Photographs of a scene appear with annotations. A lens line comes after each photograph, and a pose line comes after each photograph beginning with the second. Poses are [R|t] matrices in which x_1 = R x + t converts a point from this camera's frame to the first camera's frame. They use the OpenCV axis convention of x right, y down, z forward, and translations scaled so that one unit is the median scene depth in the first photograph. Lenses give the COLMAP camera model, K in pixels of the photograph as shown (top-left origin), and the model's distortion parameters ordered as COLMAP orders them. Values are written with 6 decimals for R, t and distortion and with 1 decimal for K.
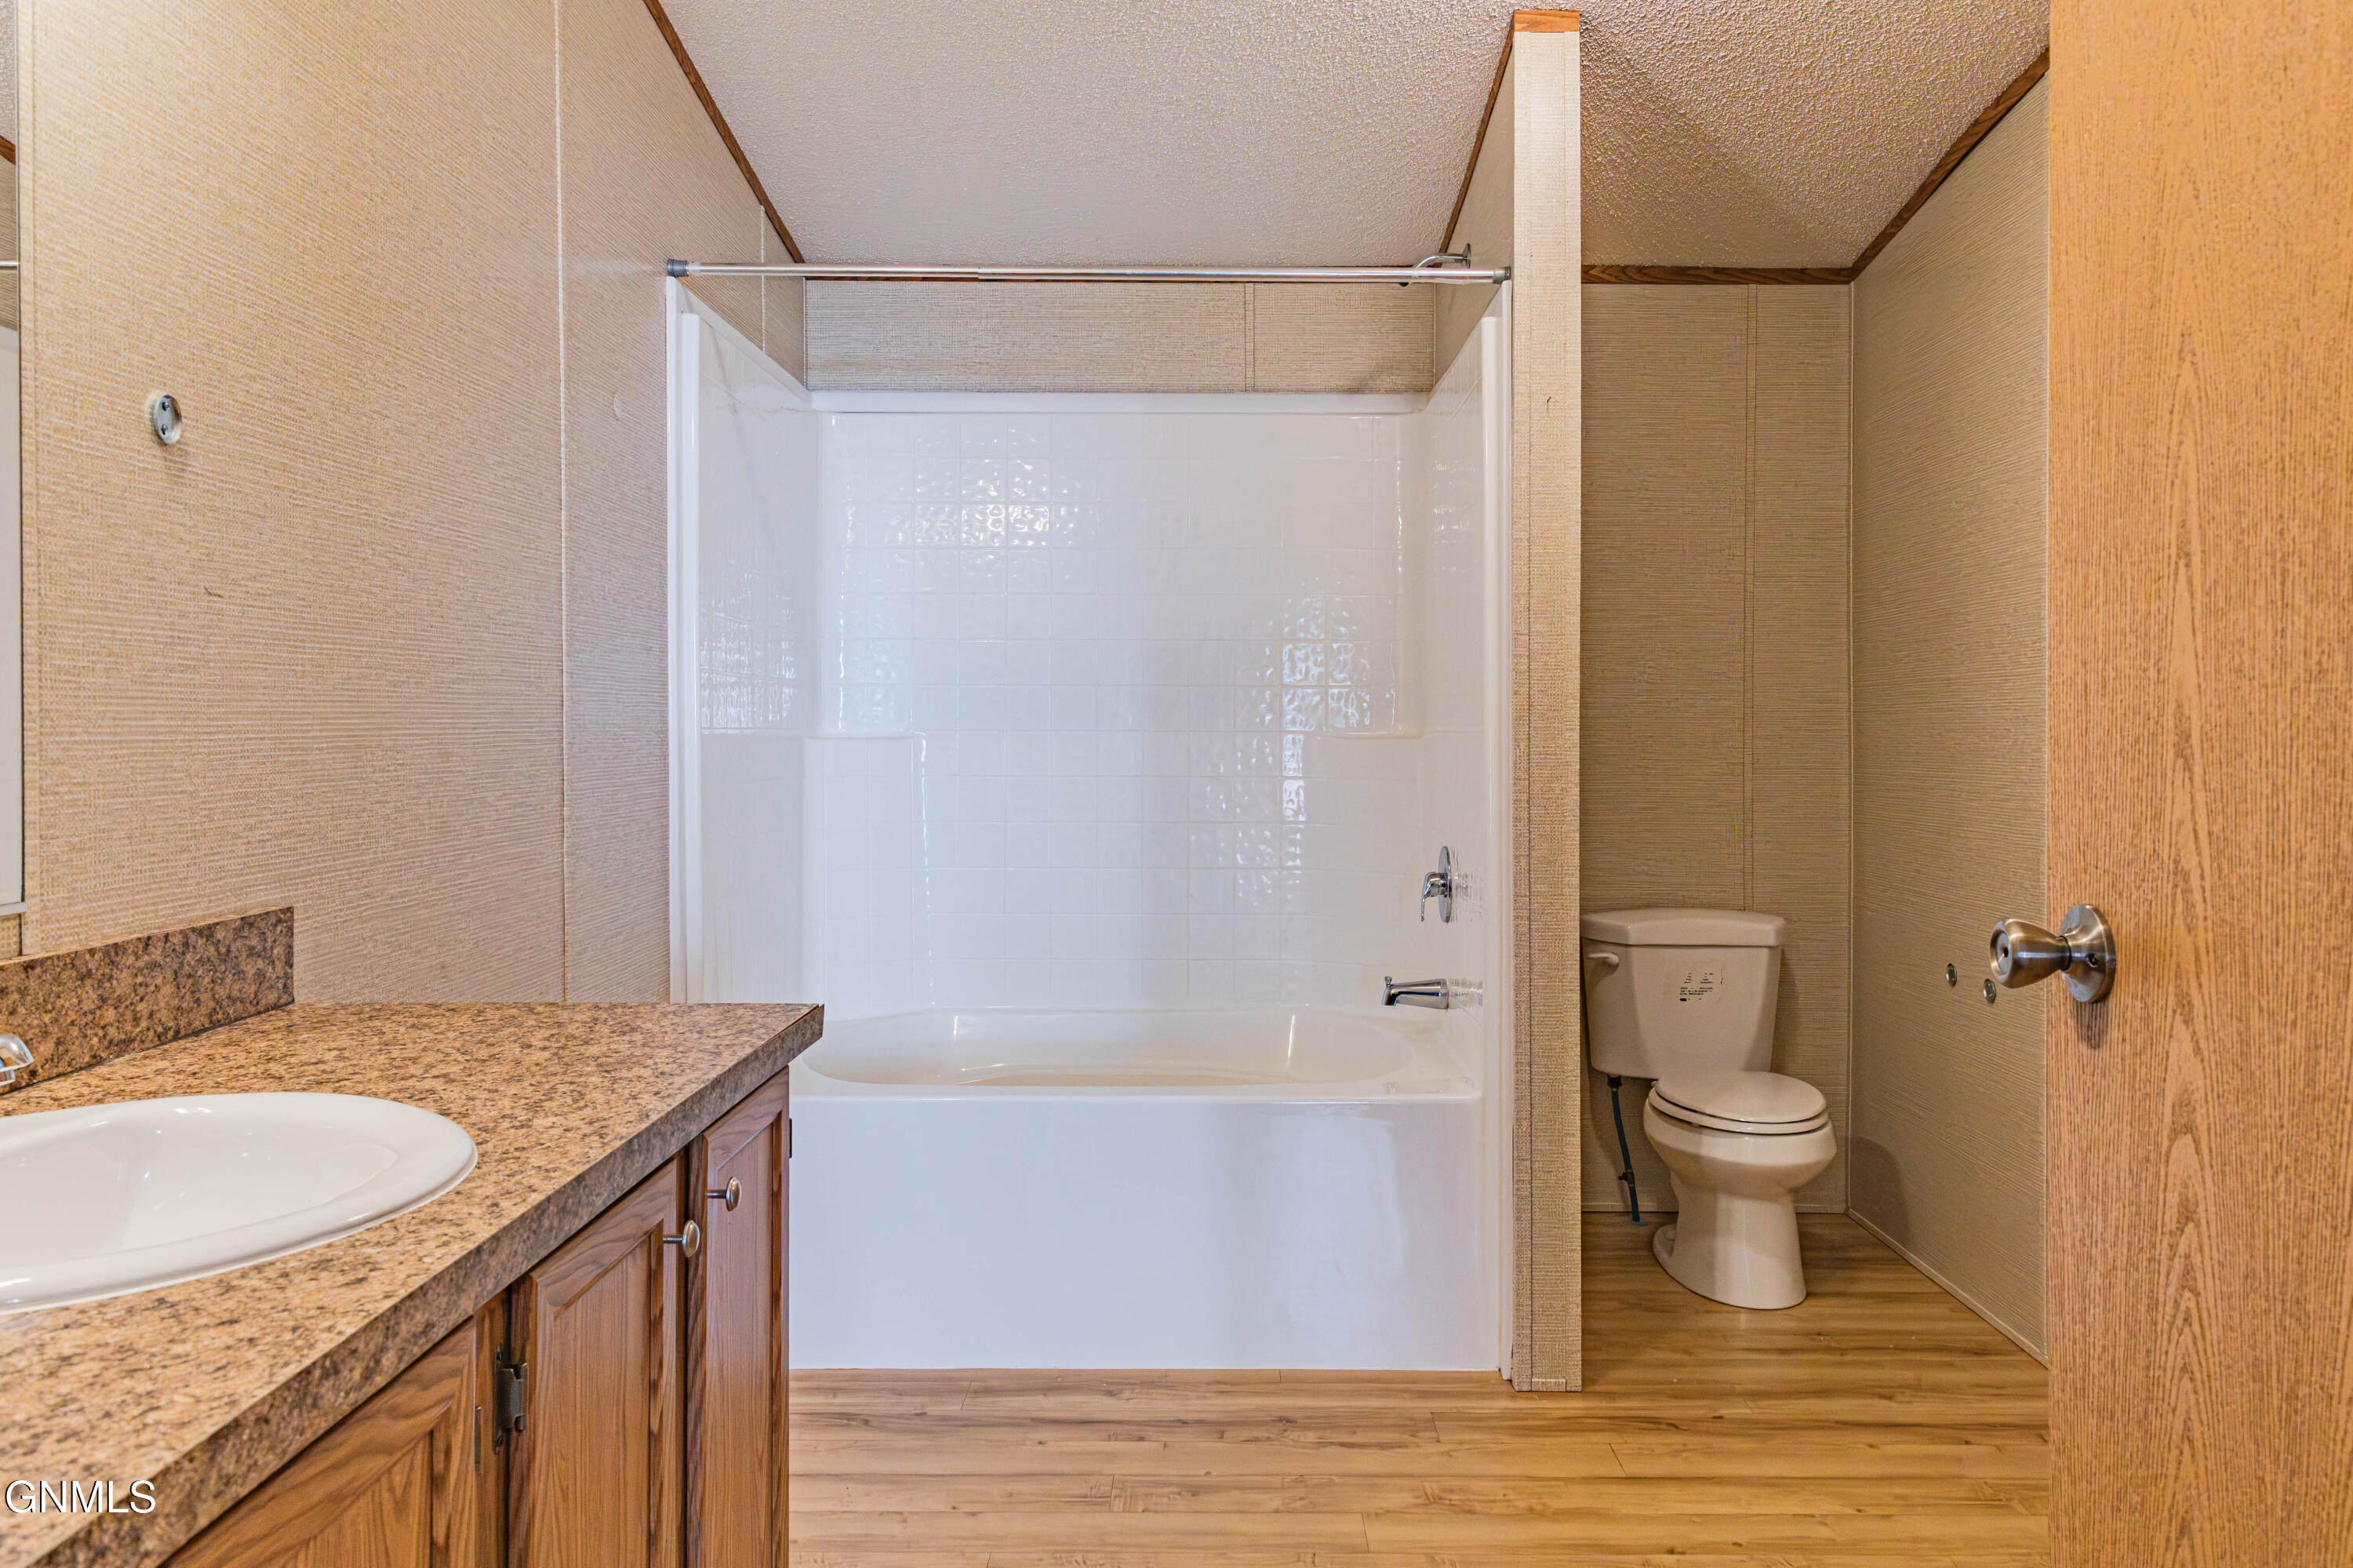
lens RADIAL K [[1936.3, 0, 1173.0], [0, 1936.3, 729.6], [0, 0, 1]] dist [0.006669, 0.004549]
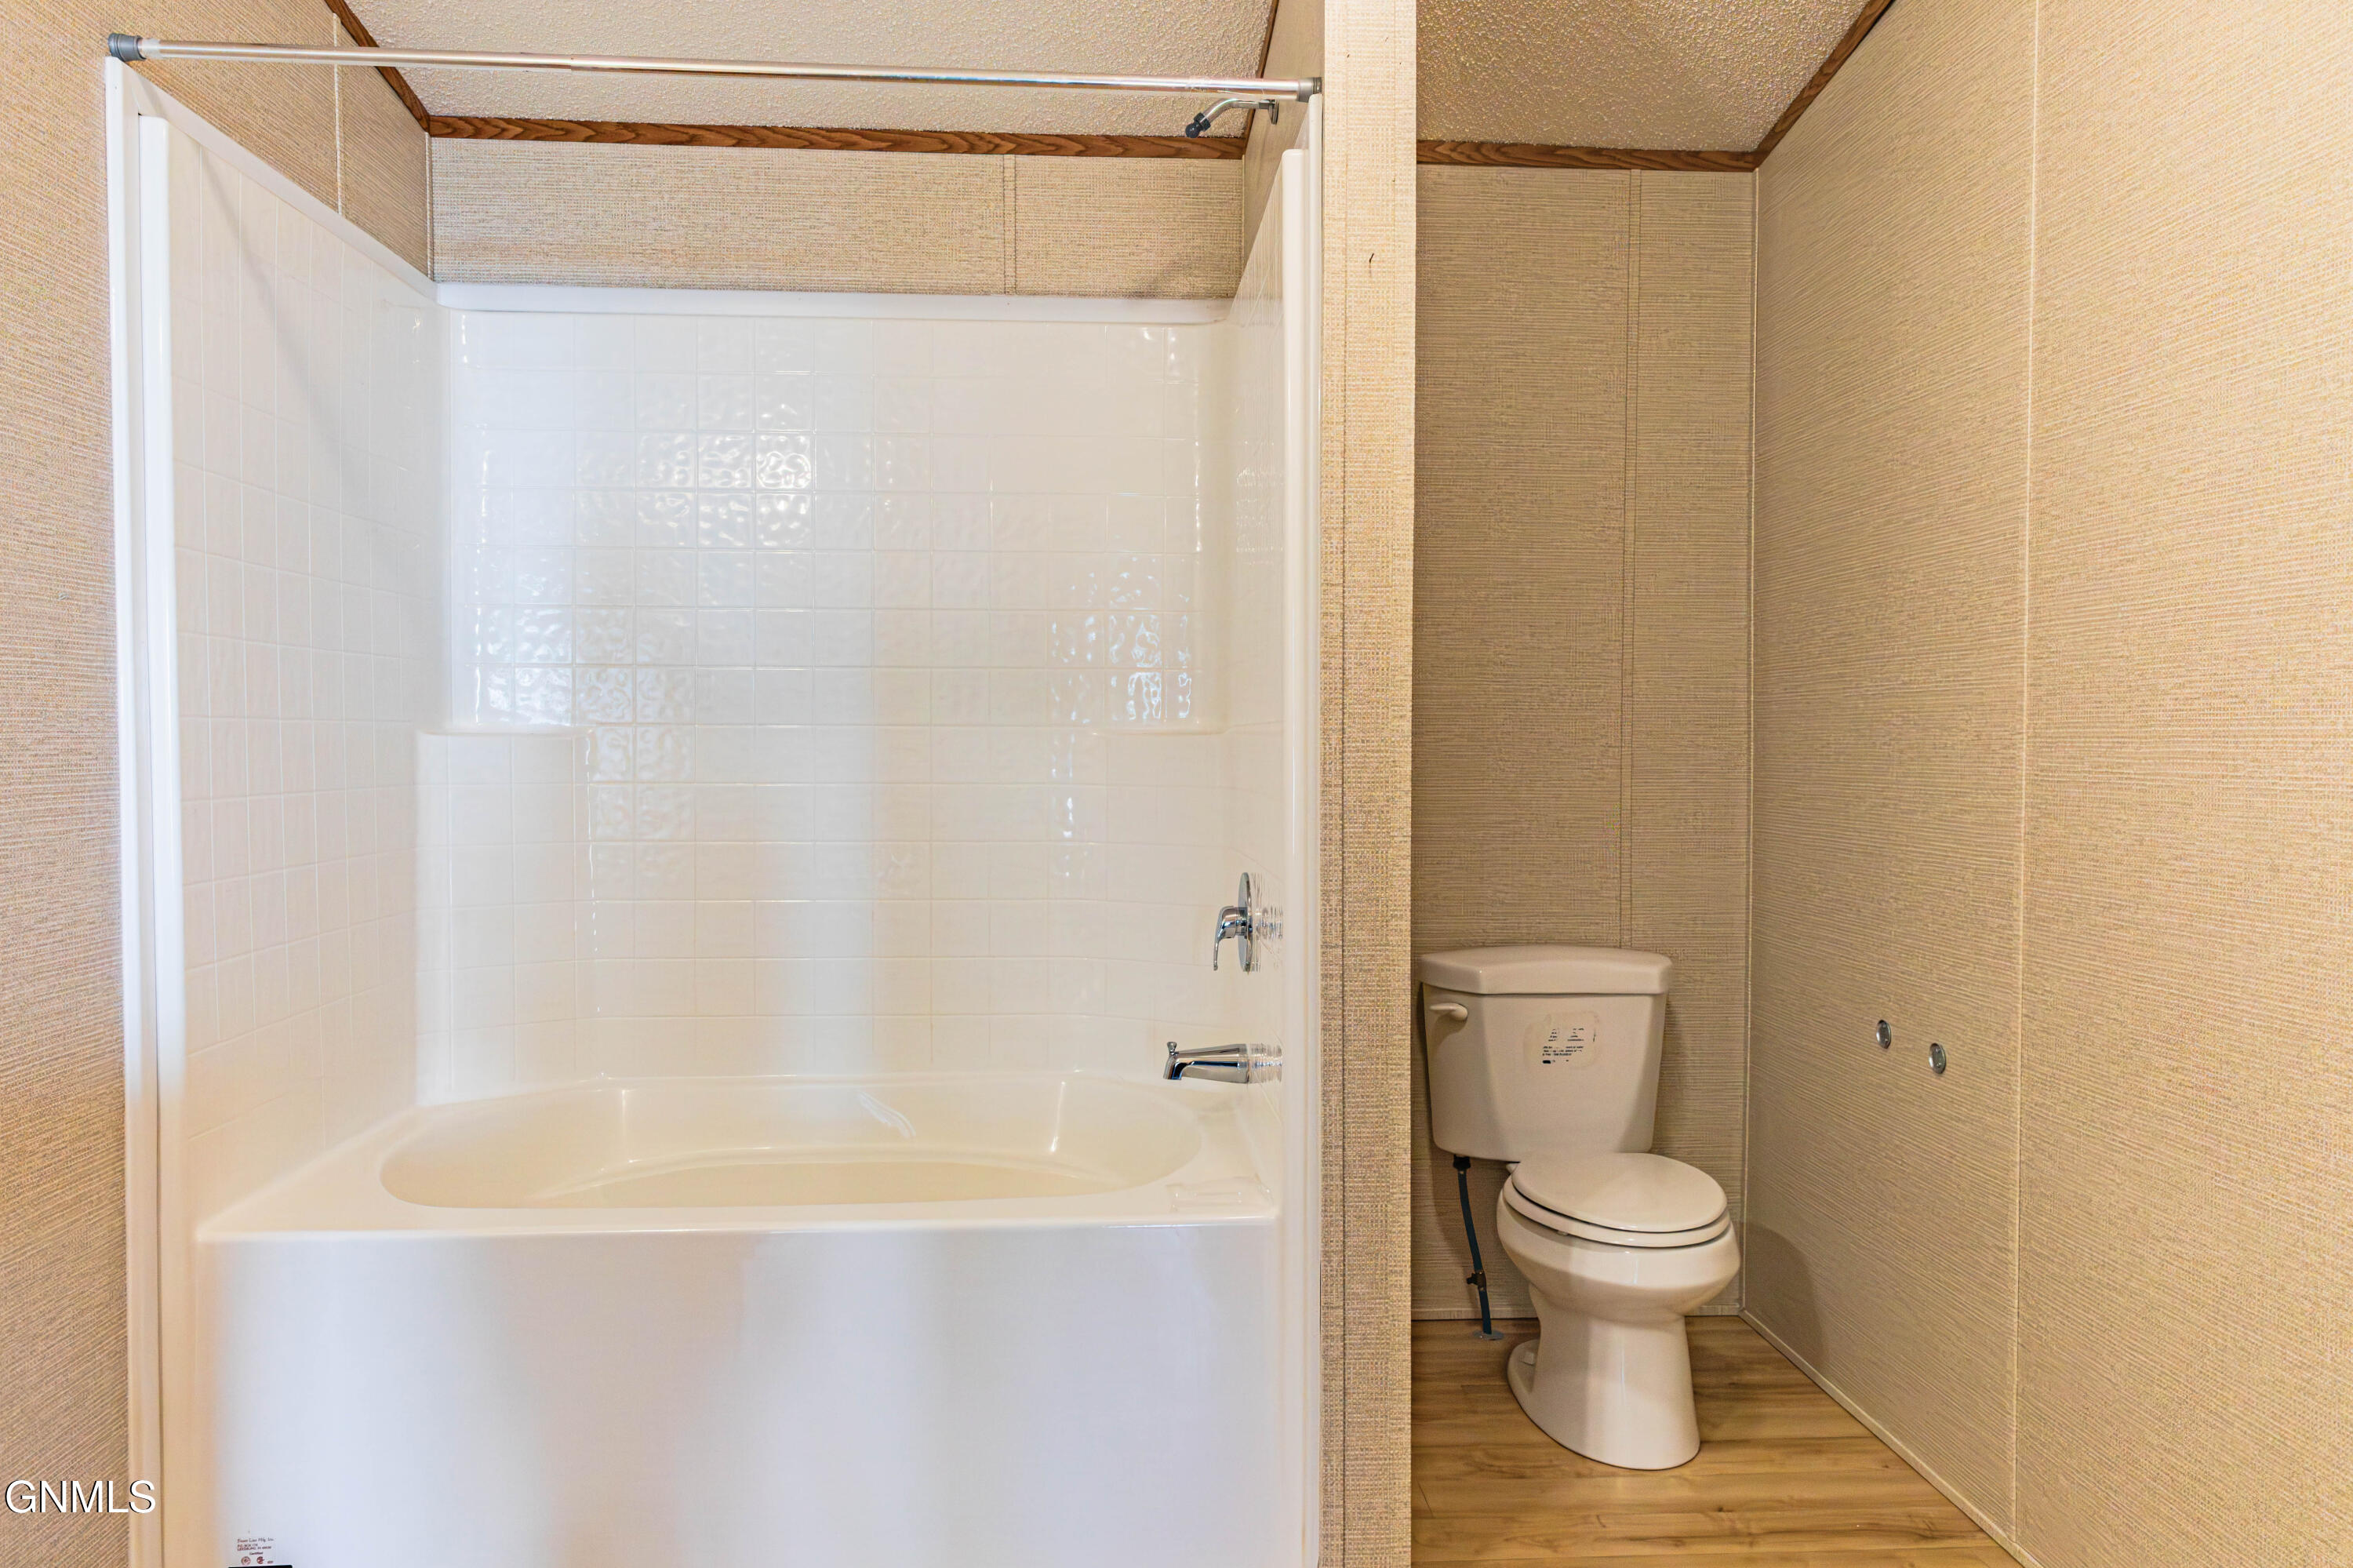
lens RADIAL K [[1873.9, 0, 1210.9], [0, 1873.9, 788.7], [0, 0, 1]] dist [0.006258, 0.002747]
pose [[0.996463, -0.001491, 0.084025, 0.064313], [-0.000789, 0.999633, 0.027091, 0.006659], [-0.084035, -0.027061, 0.996095, 0.259765]]
